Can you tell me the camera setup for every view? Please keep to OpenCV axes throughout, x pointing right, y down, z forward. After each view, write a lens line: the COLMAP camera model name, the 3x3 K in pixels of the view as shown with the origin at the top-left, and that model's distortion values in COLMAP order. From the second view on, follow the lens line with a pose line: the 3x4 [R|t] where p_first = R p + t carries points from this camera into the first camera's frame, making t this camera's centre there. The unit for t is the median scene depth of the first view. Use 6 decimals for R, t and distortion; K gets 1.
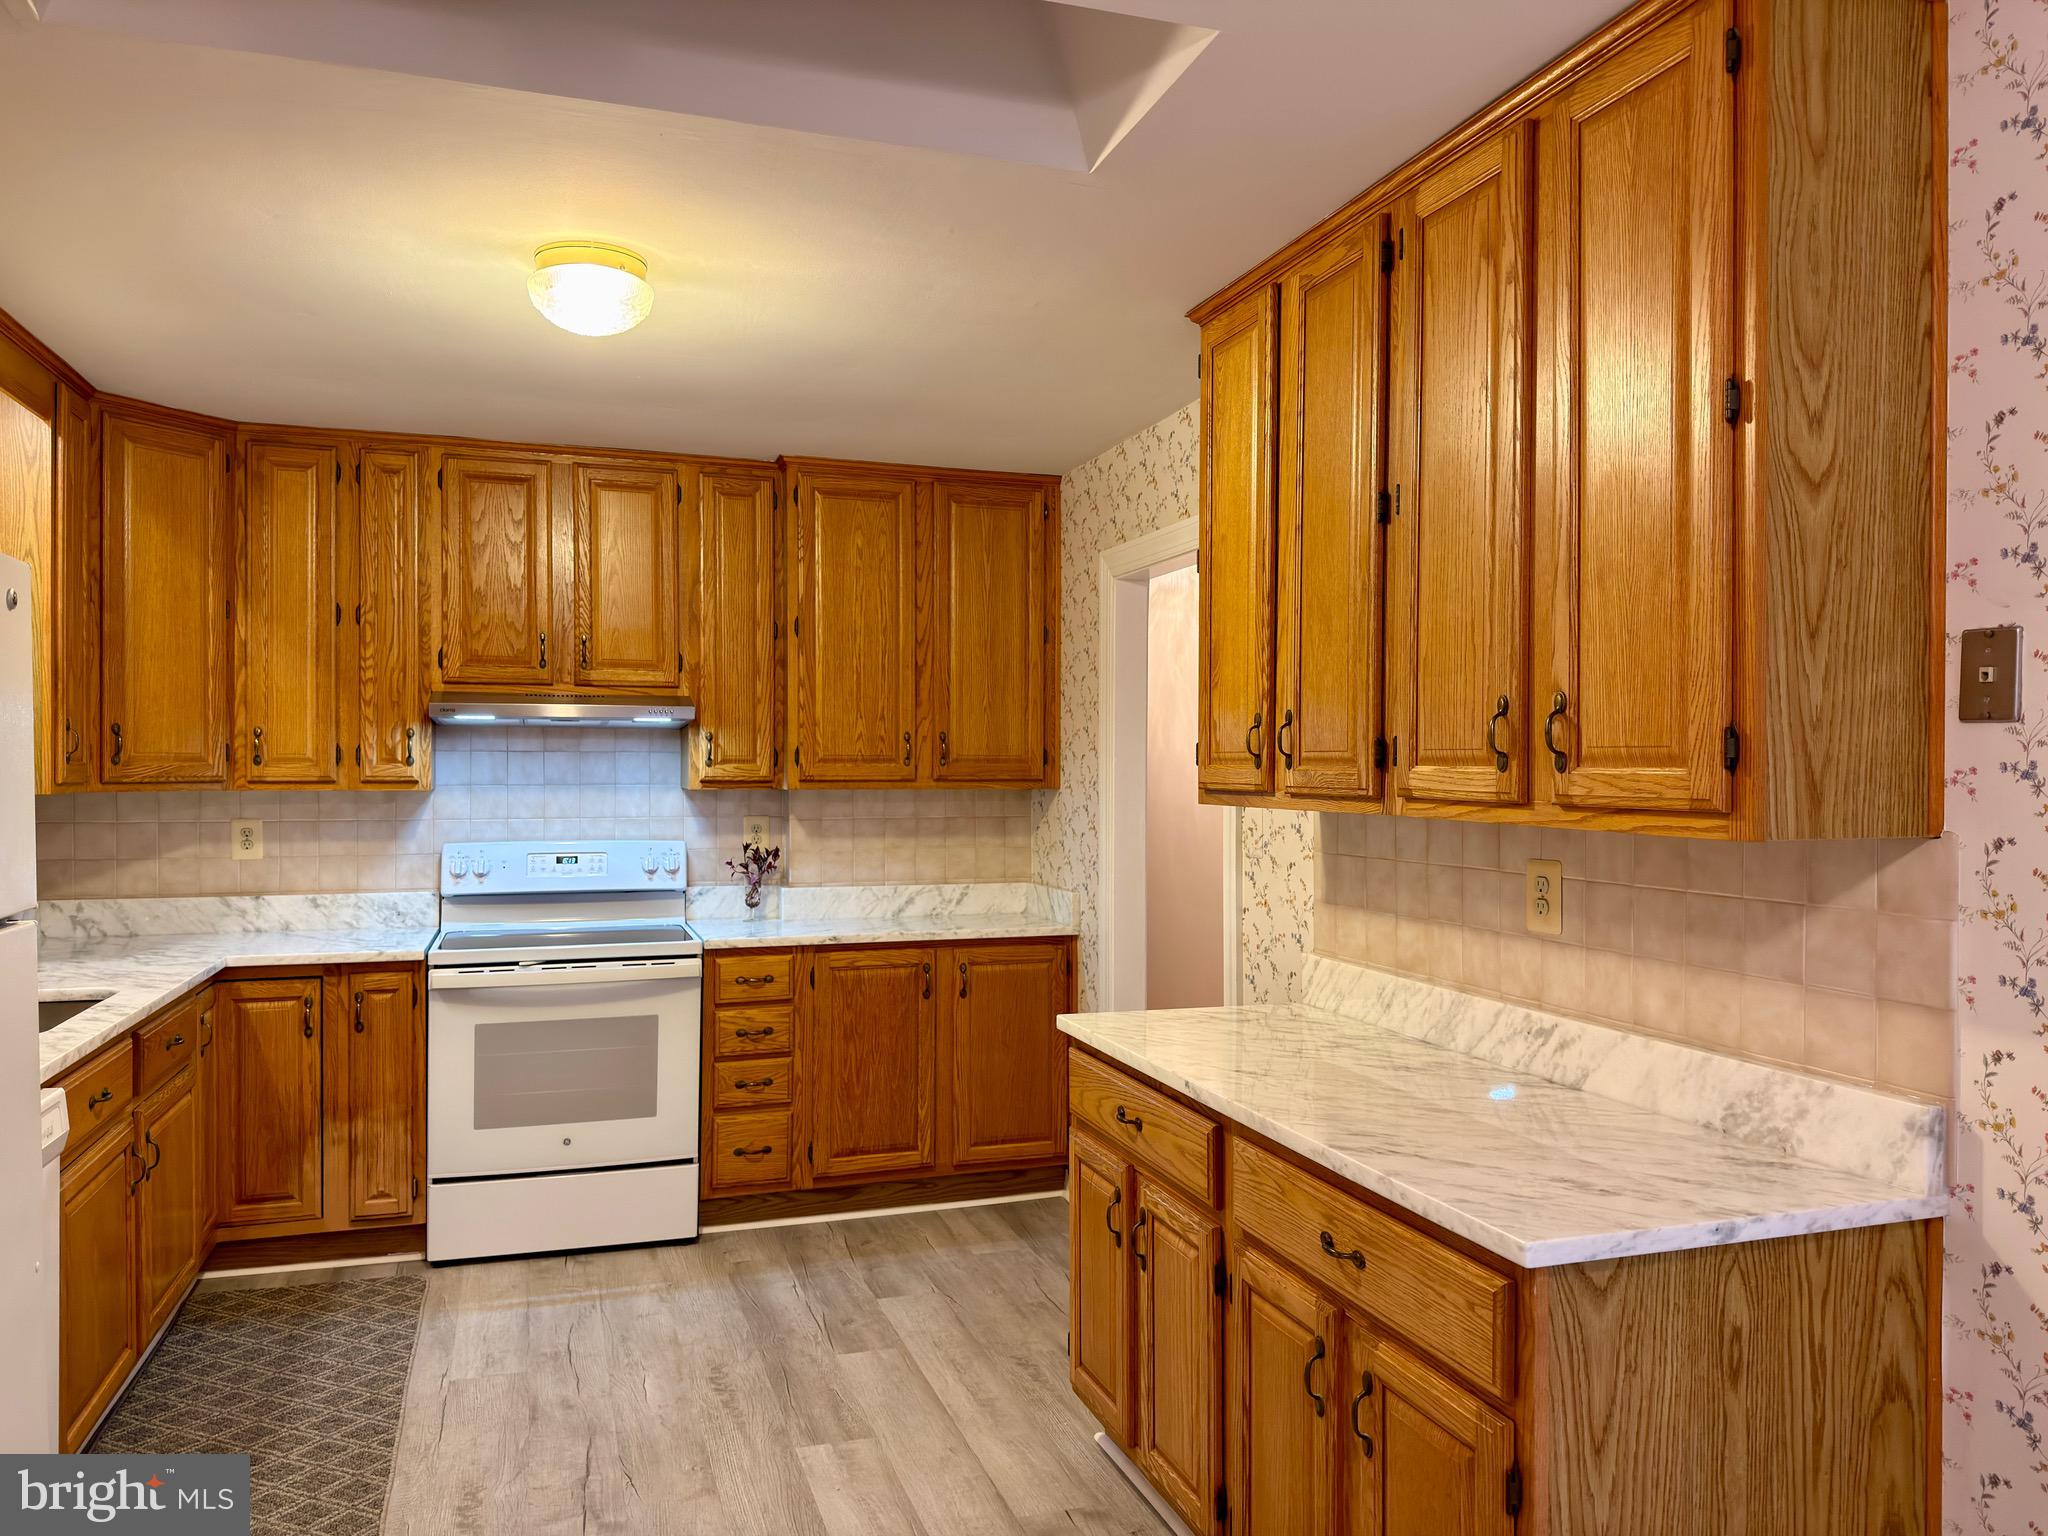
lens RADIAL K [[1425.8, 0, 1017.9], [0, 1425.8, 775.6], [0, 0, 1]] dist [0.178301, -0.354361]
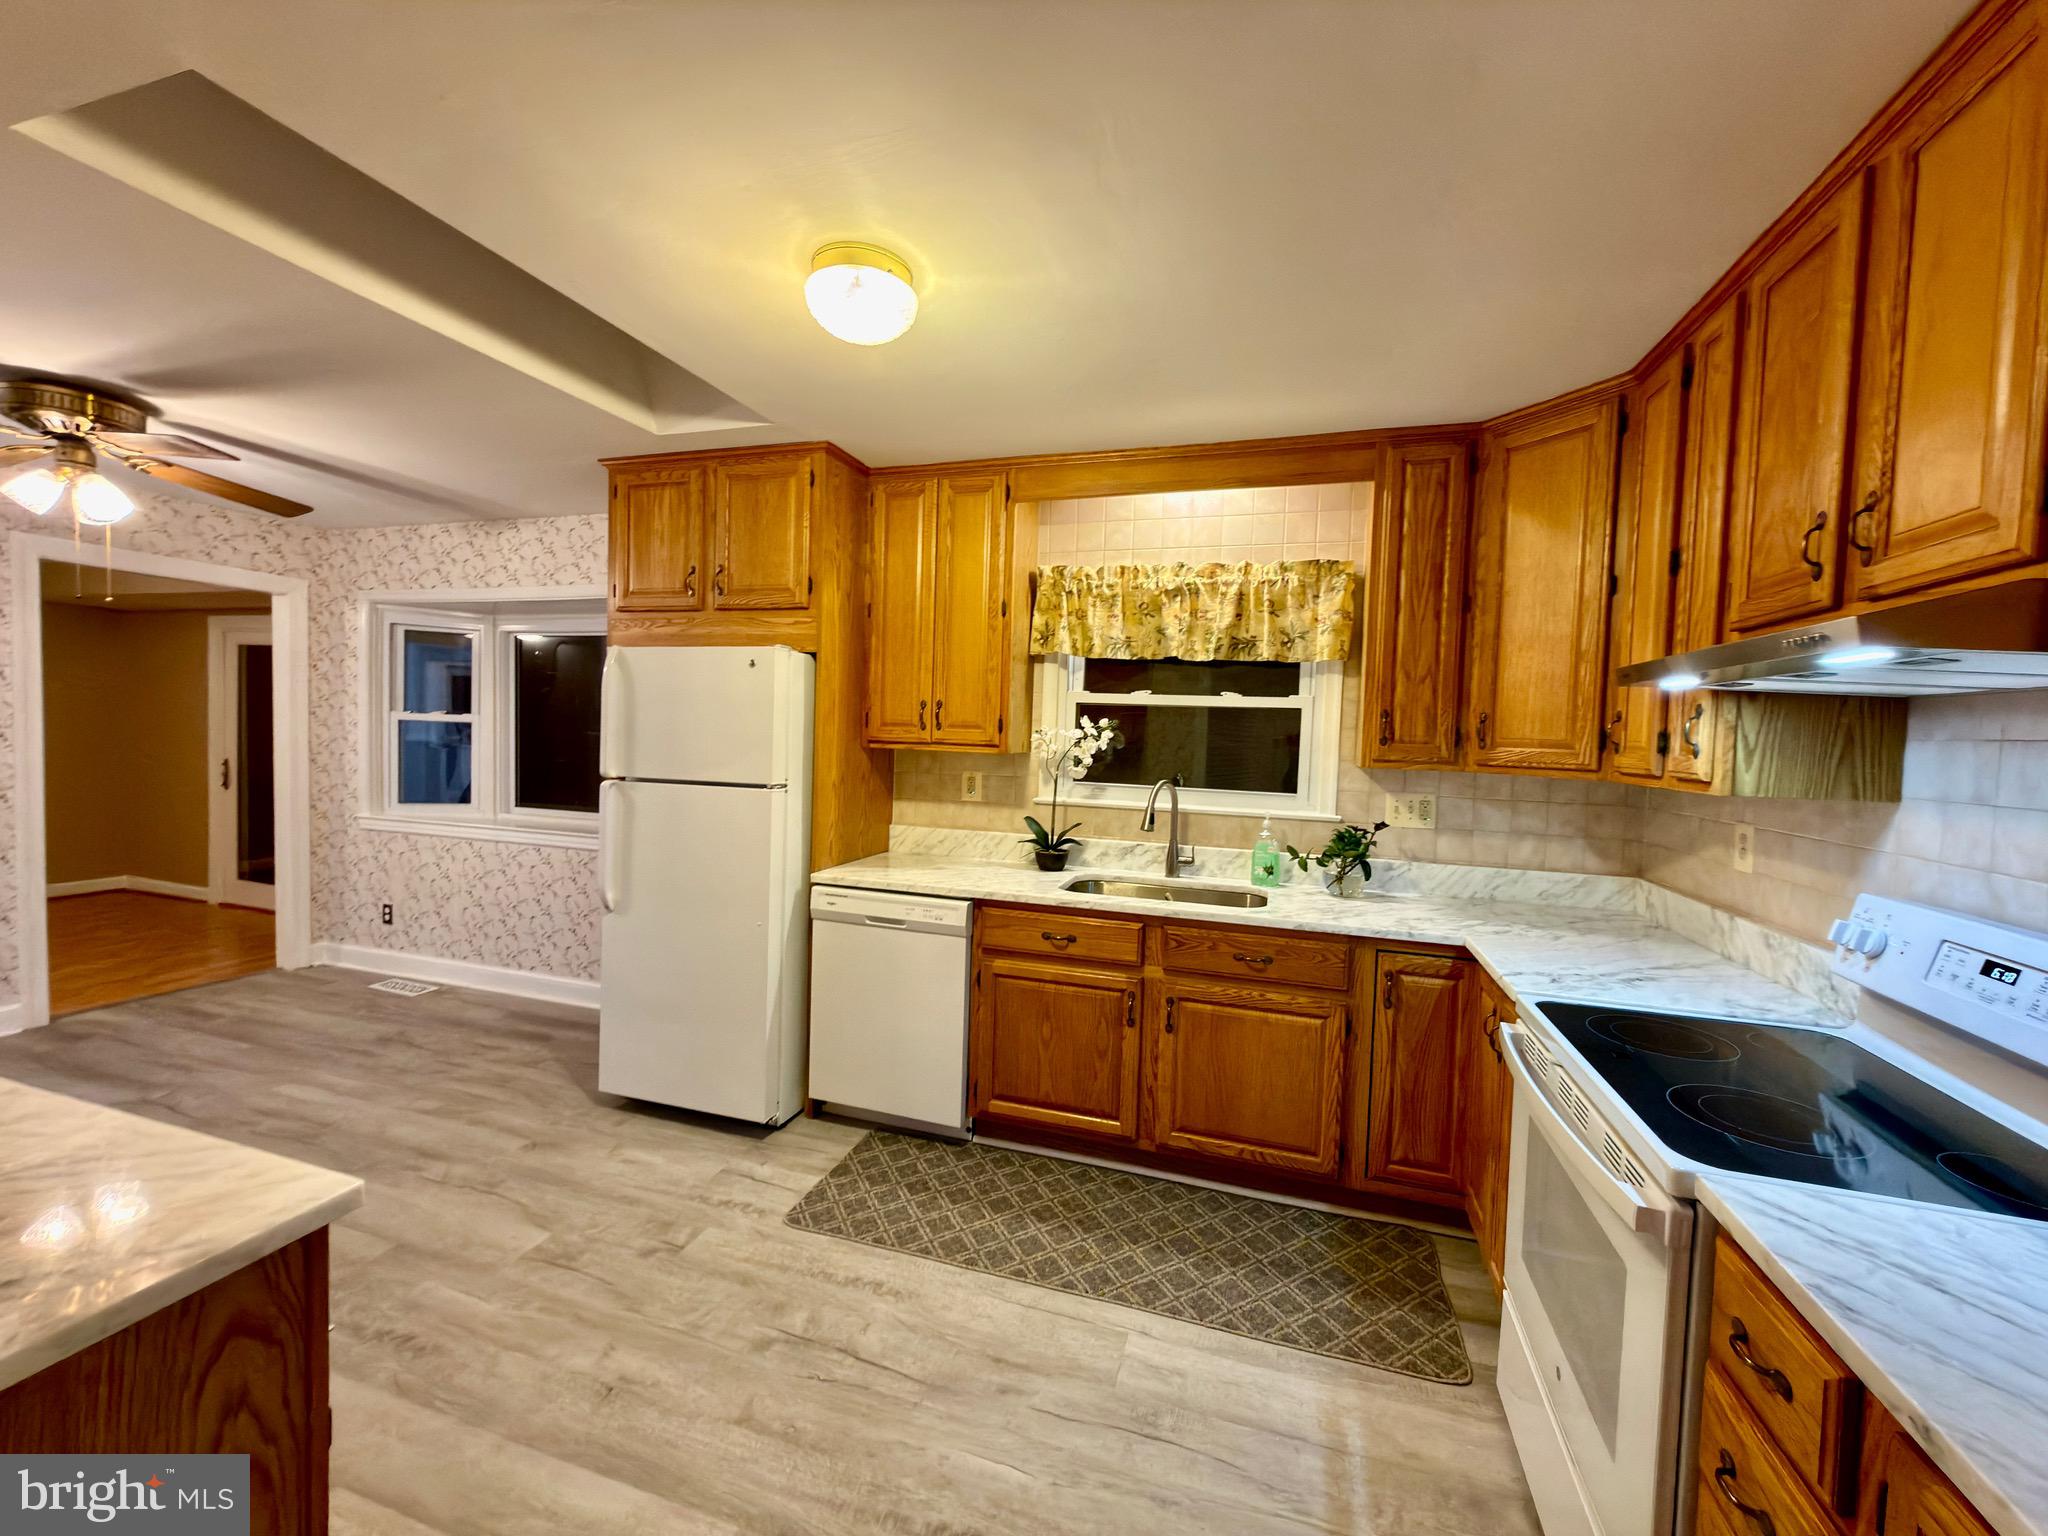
lens RADIAL K [[813.5, 0, 1023.2], [0, 813.5, 766.0], [0, 0, 1]] dist [0.000065, 0.000282]
pose [[-0.587167, 0.015246, -0.809322, 0.089037], [-0.036561, 0.998303, 0.045332, -0.008934], [0.808639, 0.056207, -0.585613, 0.958172]]
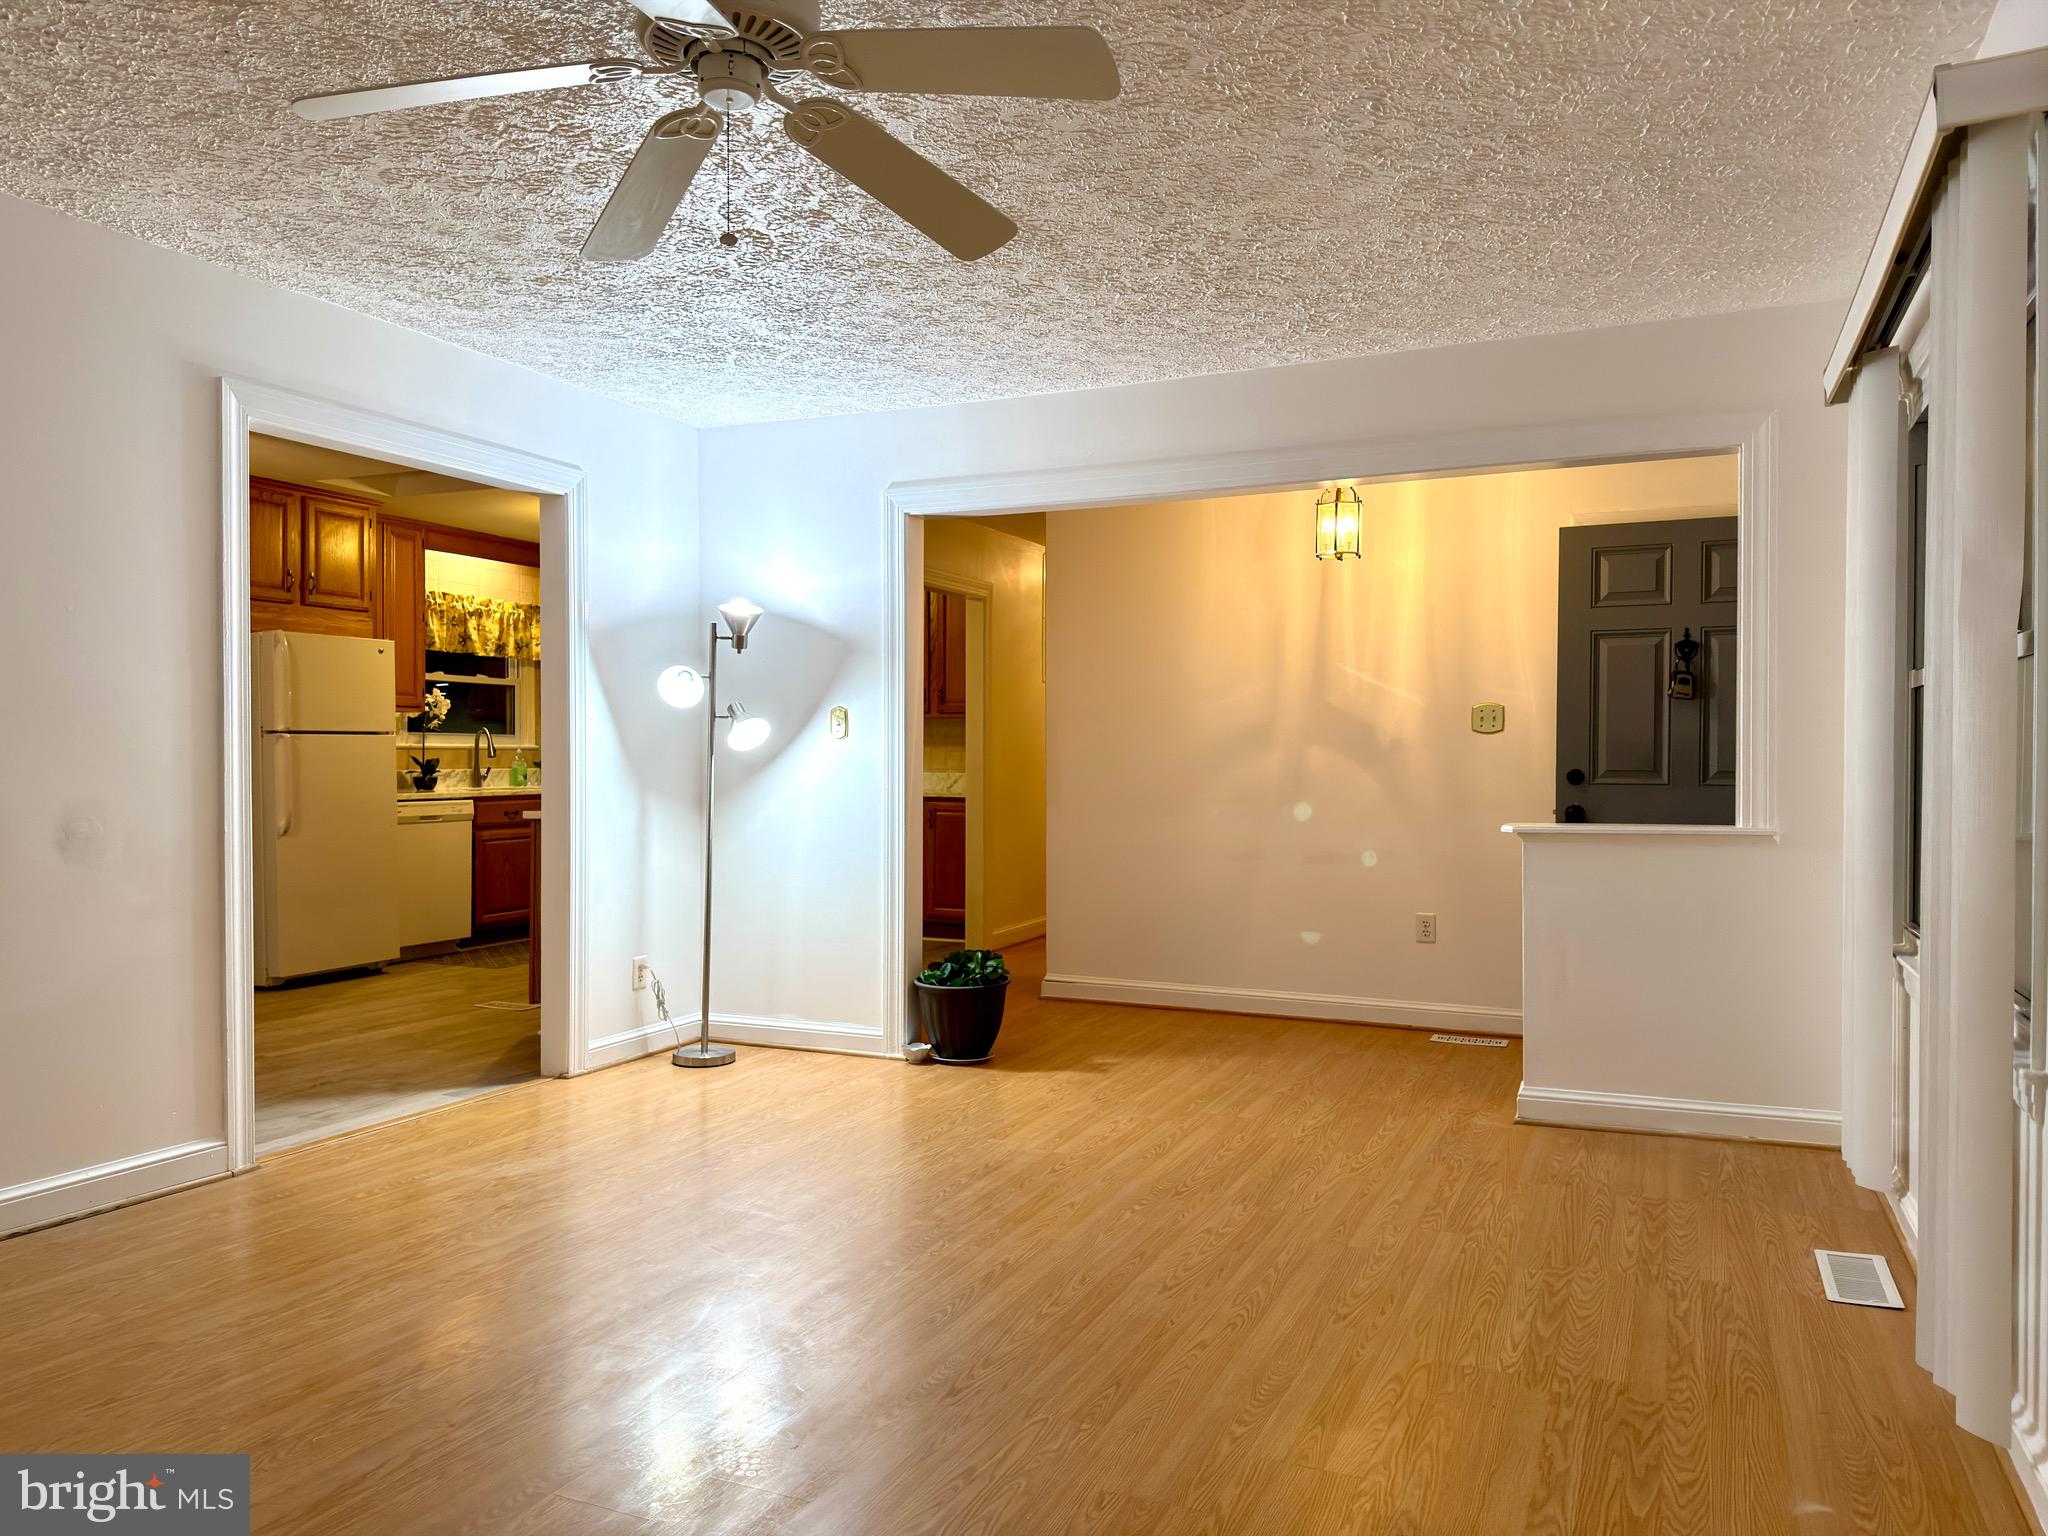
lens RADIAL K [[1424.2, 0, 1024.0], [0, 1424.2, 768.0], [0, 0, 1]] dist [0.177237, -0.370324]
pose [[0.739360, 0.008962, -0.673250, 1.359129], [-0.005438, 0.999958, 0.007339, 0.065407], [0.673288, -0.001765, 0.739378, -0.304977]]
